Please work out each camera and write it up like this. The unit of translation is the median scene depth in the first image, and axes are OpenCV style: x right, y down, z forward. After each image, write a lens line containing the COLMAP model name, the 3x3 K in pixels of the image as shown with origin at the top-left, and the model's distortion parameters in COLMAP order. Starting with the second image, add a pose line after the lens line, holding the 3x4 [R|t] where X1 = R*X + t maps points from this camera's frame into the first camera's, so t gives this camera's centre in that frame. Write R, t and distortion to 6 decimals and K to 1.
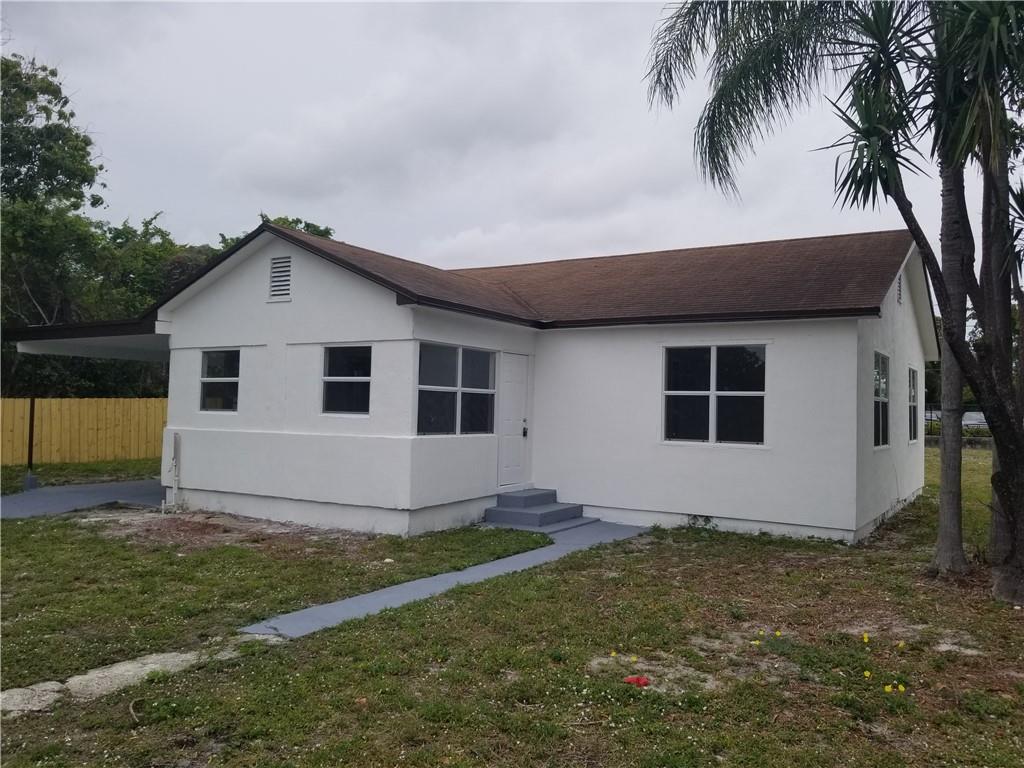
lens RADIAL K [[787.9, 0, 538.2], [0, 787.9, 385.1], [0, 0, 1]] dist [0.061071, -0.003609]
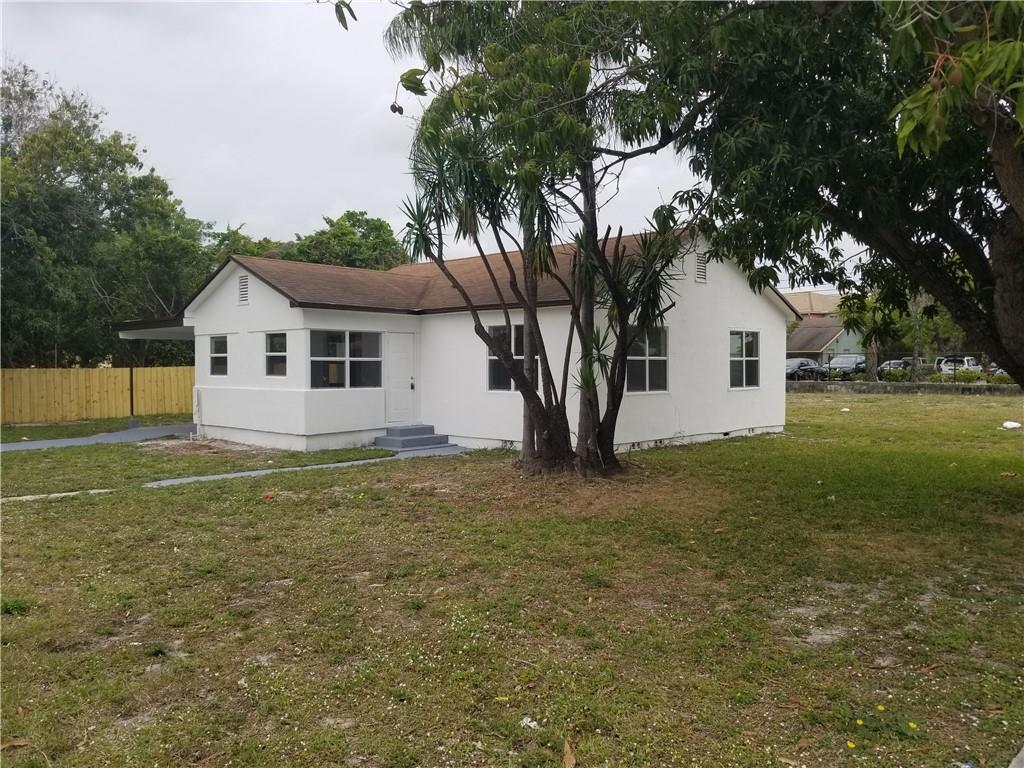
lens RADIAL K [[787.9, 0, 512.3], [0, 787.9, 389.3], [0, 0, 1]] dist [0.061071, -0.003609]
pose [[0.976286, -0.014375, -0.216005, 0.518081], [0.027436, 0.997963, 0.057586, -0.014338], [0.214737, -0.062147, 0.974693, -0.412140]]
